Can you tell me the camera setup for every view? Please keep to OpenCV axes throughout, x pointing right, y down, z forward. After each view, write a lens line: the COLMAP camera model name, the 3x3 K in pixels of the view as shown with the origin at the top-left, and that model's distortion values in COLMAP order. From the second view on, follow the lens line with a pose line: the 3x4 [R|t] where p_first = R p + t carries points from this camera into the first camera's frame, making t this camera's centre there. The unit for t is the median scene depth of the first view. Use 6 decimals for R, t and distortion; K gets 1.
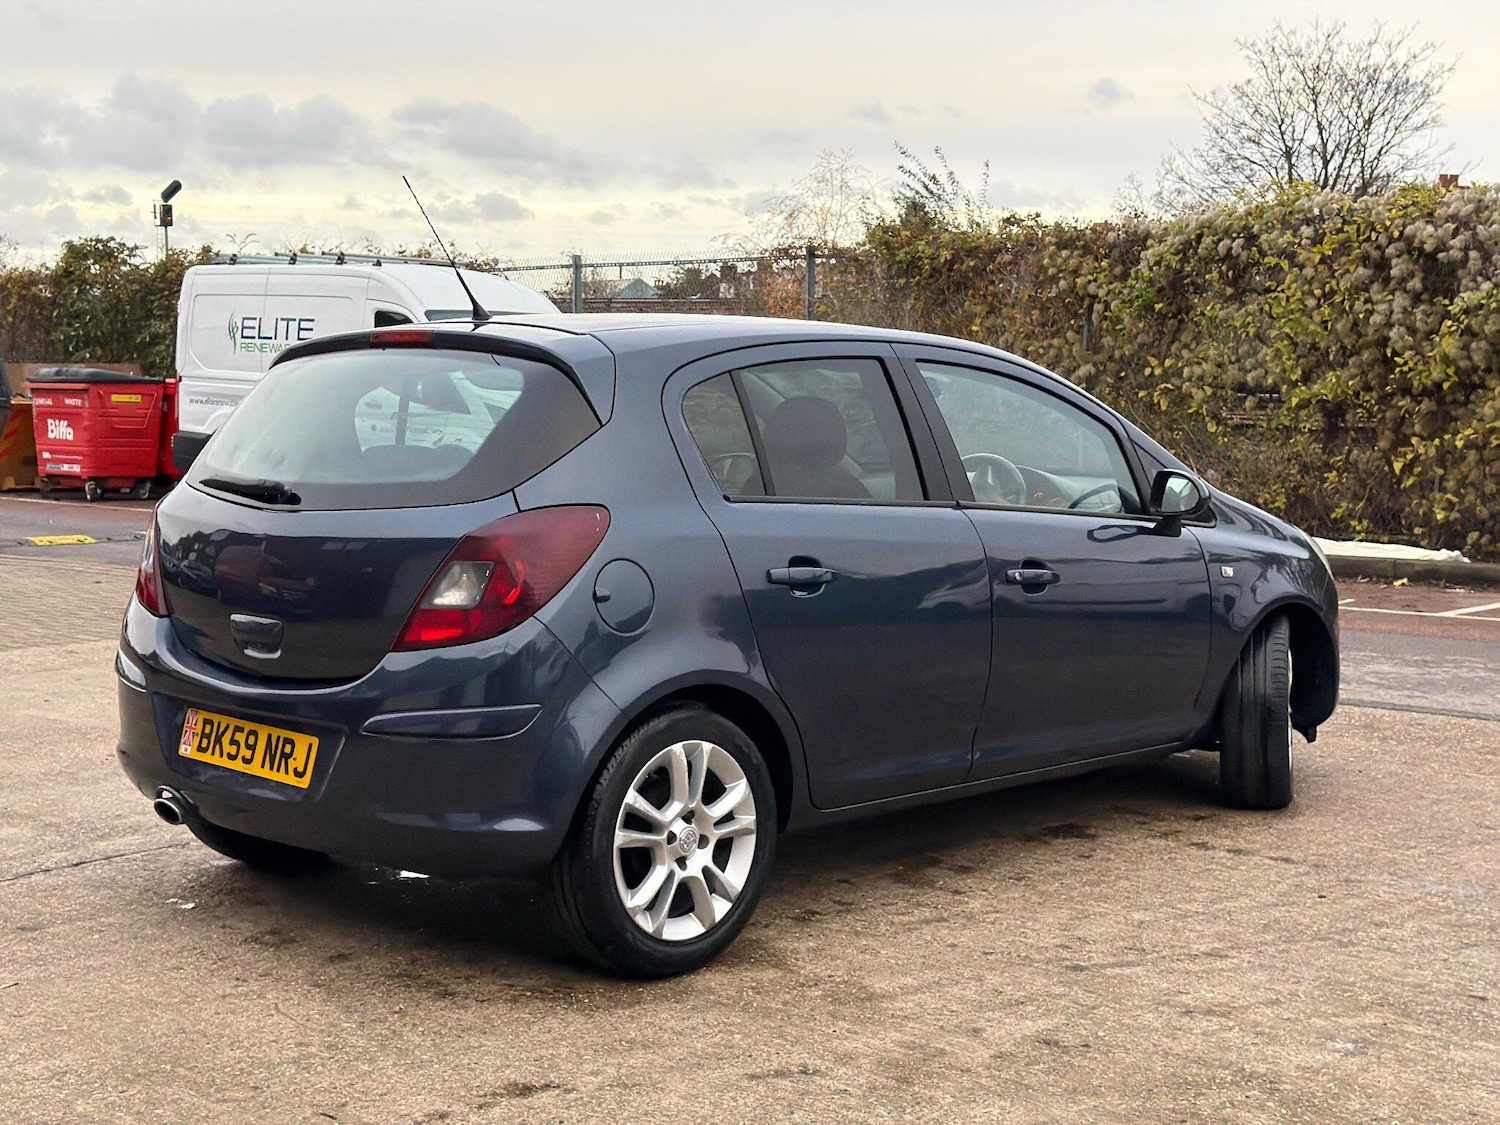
lens RADIAL K [[2074.7, 0, 742.2], [0, 2074.7, 589.9], [0, 0, 1]] dist [0.190571, -0.340059]
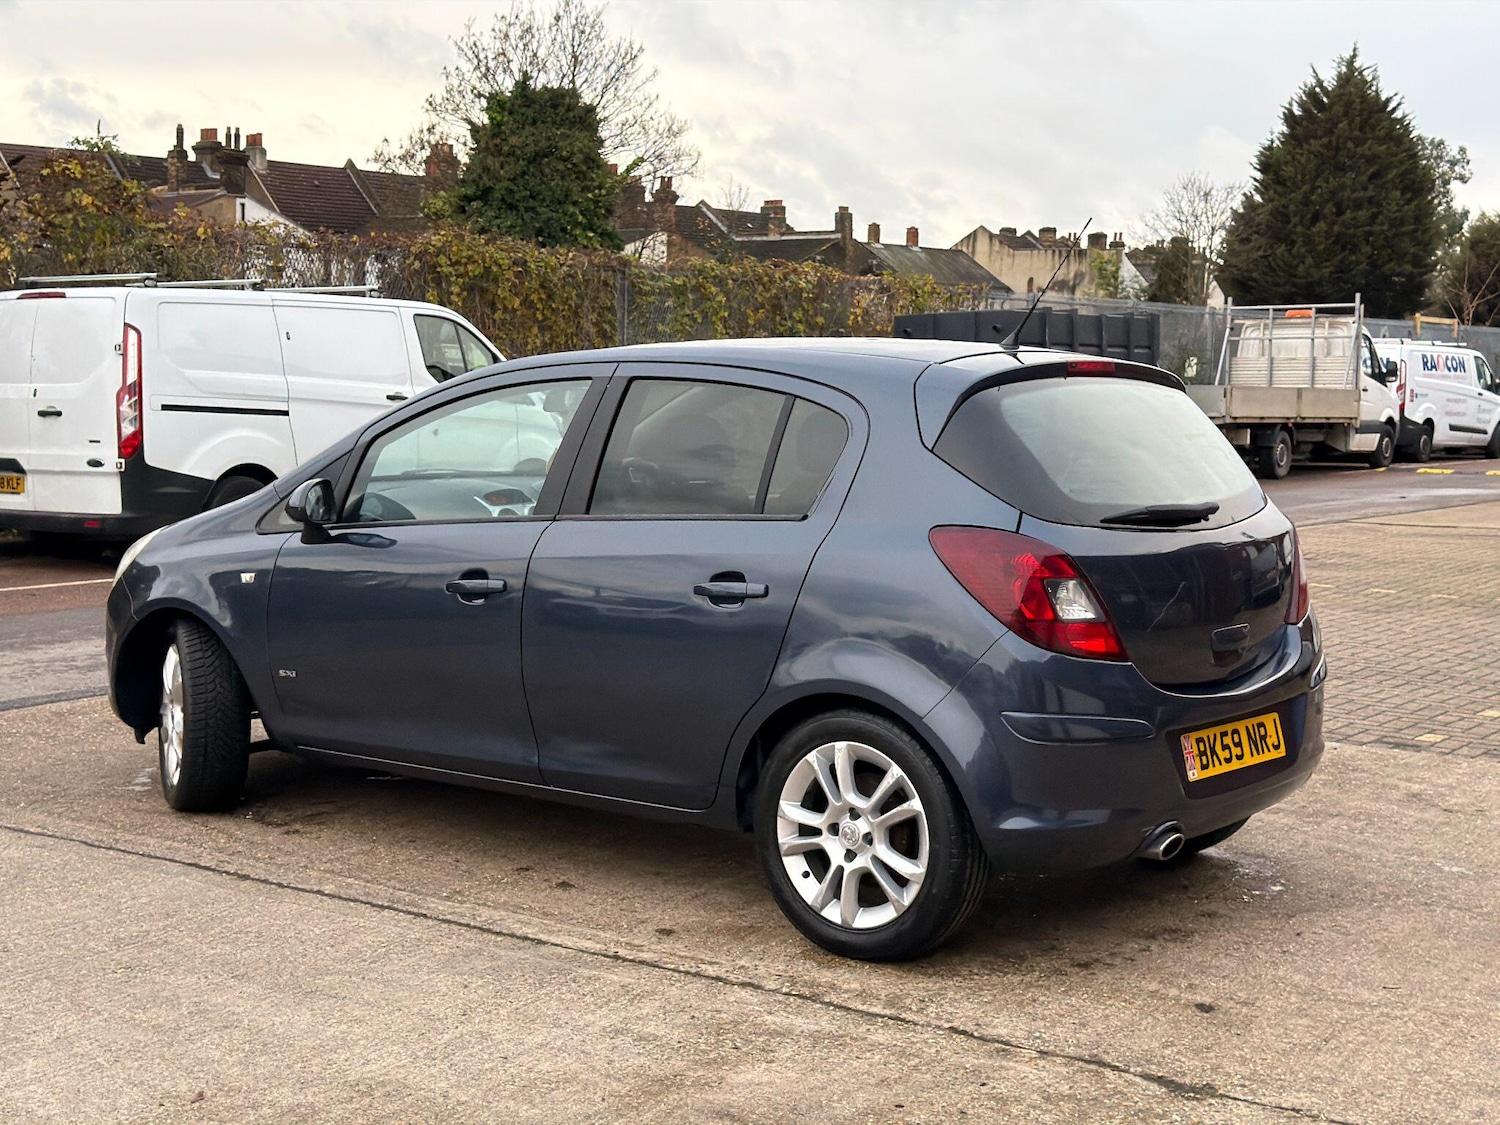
lens RADIAL K [[2084.4, 0, 760.9], [0, 2084.4, 592.7], [0, 0, 1]] dist [0.181915, -0.318395]
pose [[-0.100398, -0.116166, 0.988142, -1.084140], [0.088017, 0.988230, 0.125119, -0.137547], [-0.991047, 0.099535, -0.088992, 1.123911]]
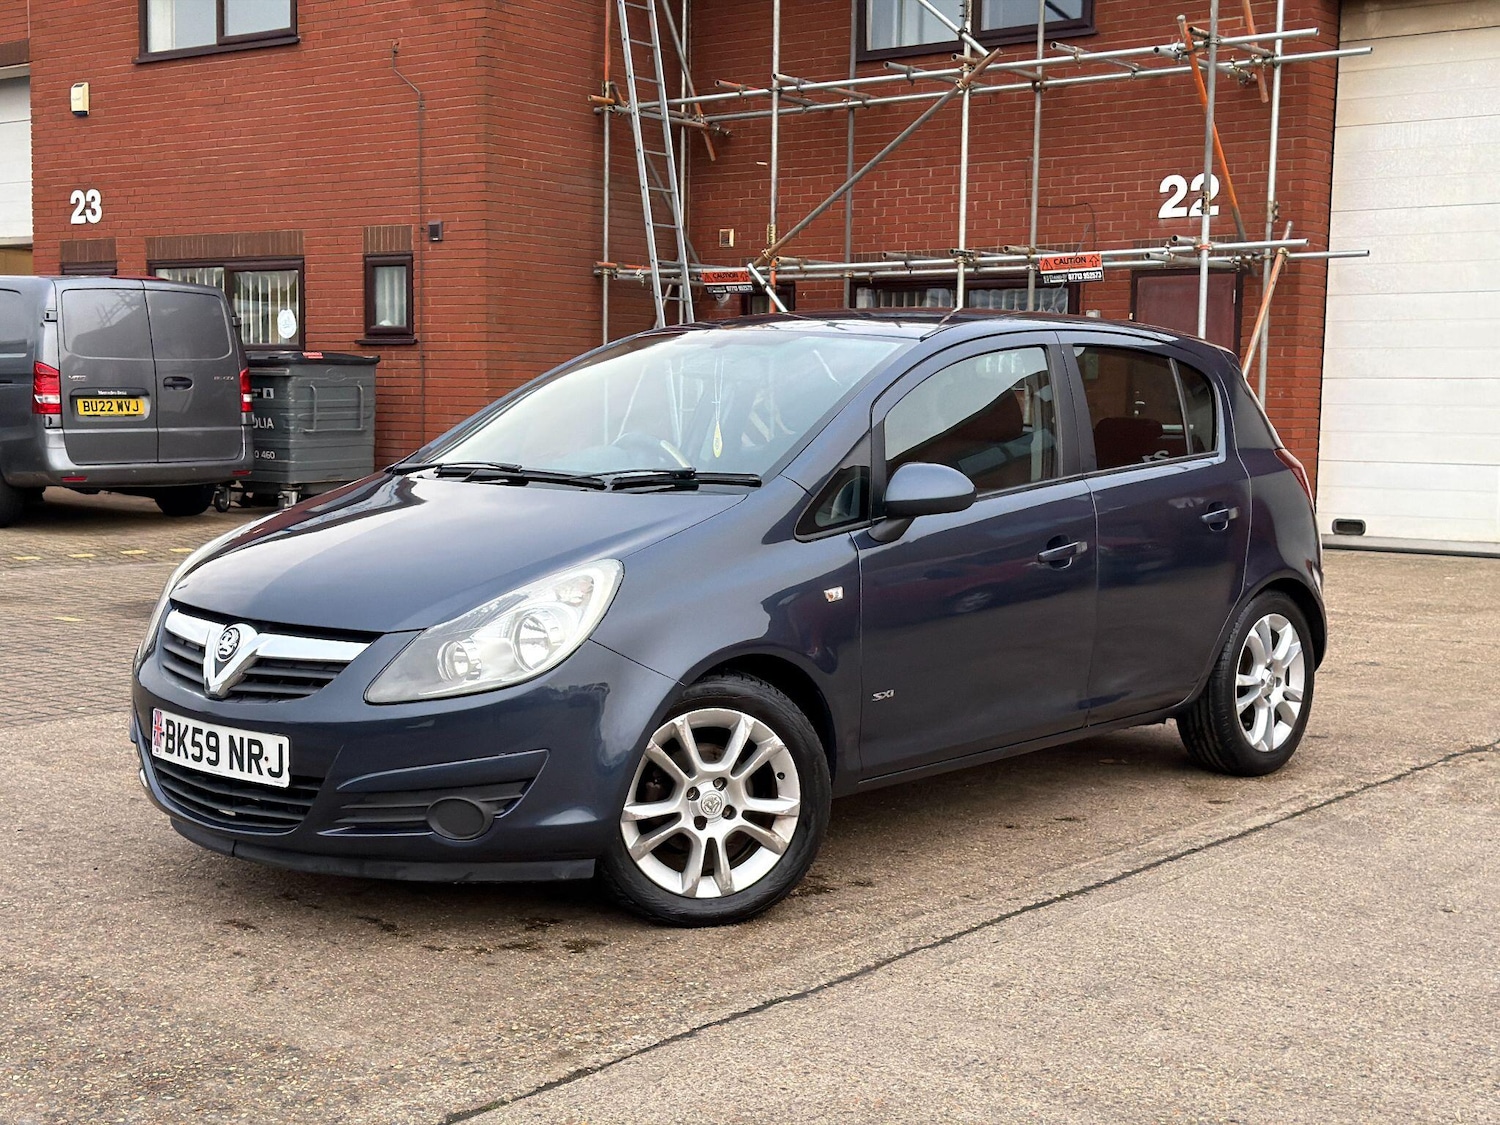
lens RADIAL K [[2074.7, 0, 742.2], [0, 2074.7, 589.9], [0, 0, 1]] dist [0.190571, -0.340059]
pose [[-0.999532, -0.014216, -0.027098, 0.101258], [-0.019607, 0.977403, 0.210472, -0.220330], [0.023493, 0.210904, -0.977224, 2.165495]]
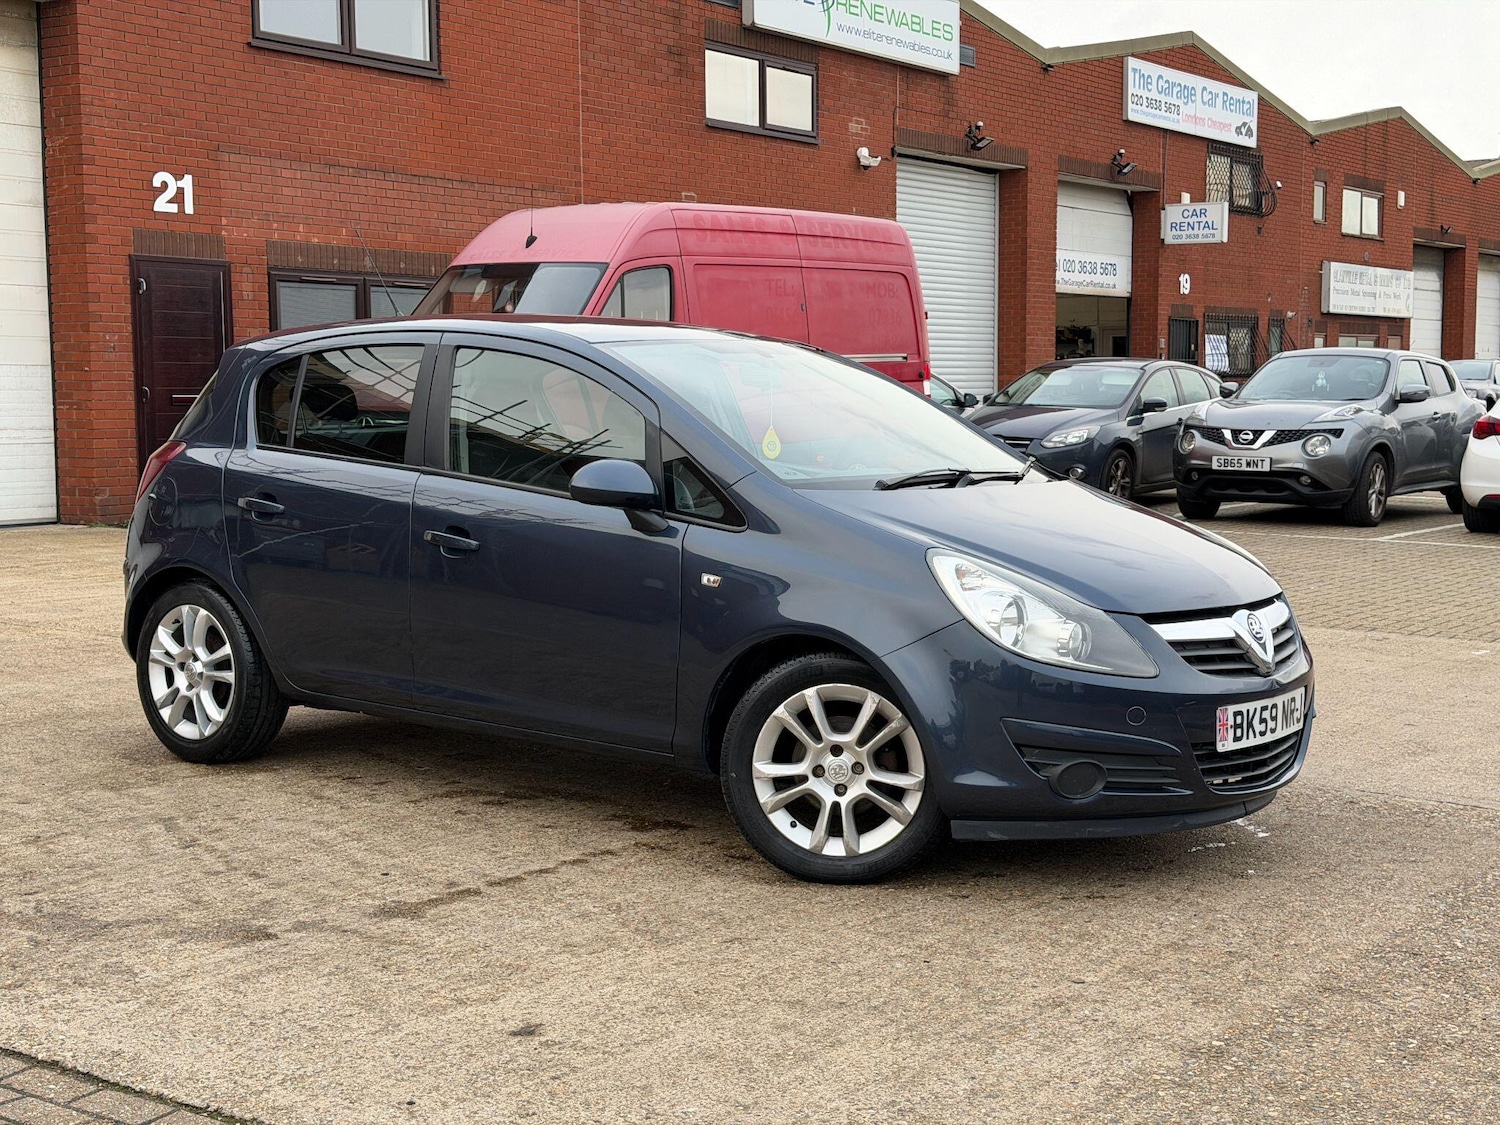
lens RADIAL K [[2088.9, 0, 777.1], [0, 2088.9, 585.7], [0, 0, 1]] dist [0.191873, -0.354483]
pose [[0.107010, 0.096863, -0.989528, 1.221836], [-0.112541, 0.990027, 0.084741, -0.093213], [0.987868, 0.102295, 0.116844, 1.003267]]
